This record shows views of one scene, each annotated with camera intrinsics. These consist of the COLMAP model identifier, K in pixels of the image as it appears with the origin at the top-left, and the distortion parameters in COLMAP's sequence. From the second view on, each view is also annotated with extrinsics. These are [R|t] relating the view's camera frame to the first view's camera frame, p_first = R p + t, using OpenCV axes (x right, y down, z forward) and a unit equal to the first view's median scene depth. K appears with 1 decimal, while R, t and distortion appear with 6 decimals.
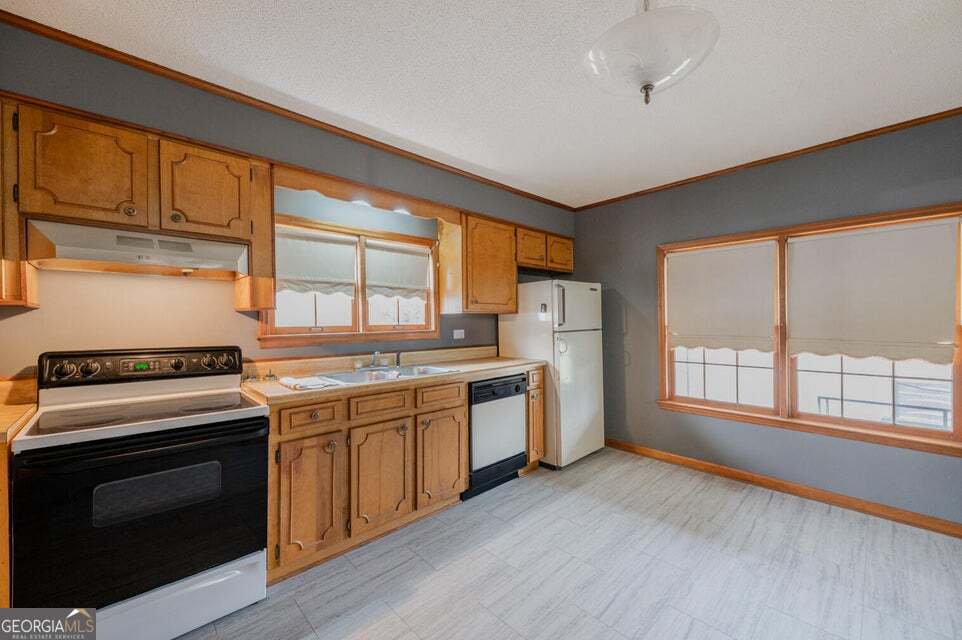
lens RADIAL K [[387.6, 0, 481.1], [0, 387.6, 321.1], [0, 0, 1]] dist [0.000946, 0.000035]
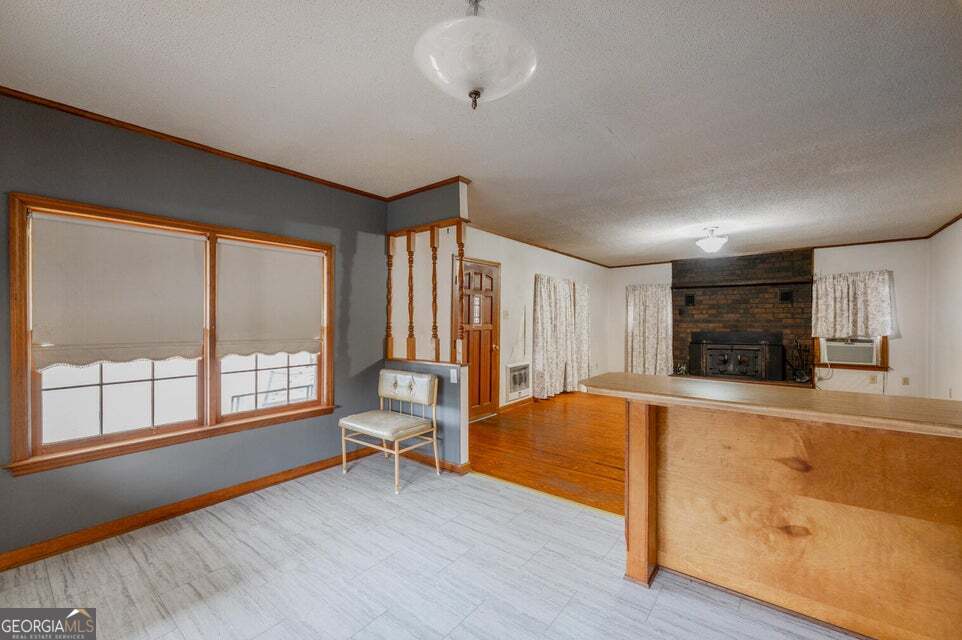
lens RADIAL K [[387.6, 0, 481.9], [0, 387.6, 321.5], [0, 0, 1]] dist [0.000946, 0.000035]
pose [[-0.150871, 0.008592, 0.988516, -0.258007], [0.009083, 0.999932, -0.007305, 0.007839], [-0.988512, 0.007876, -0.150939, 0.490985]]
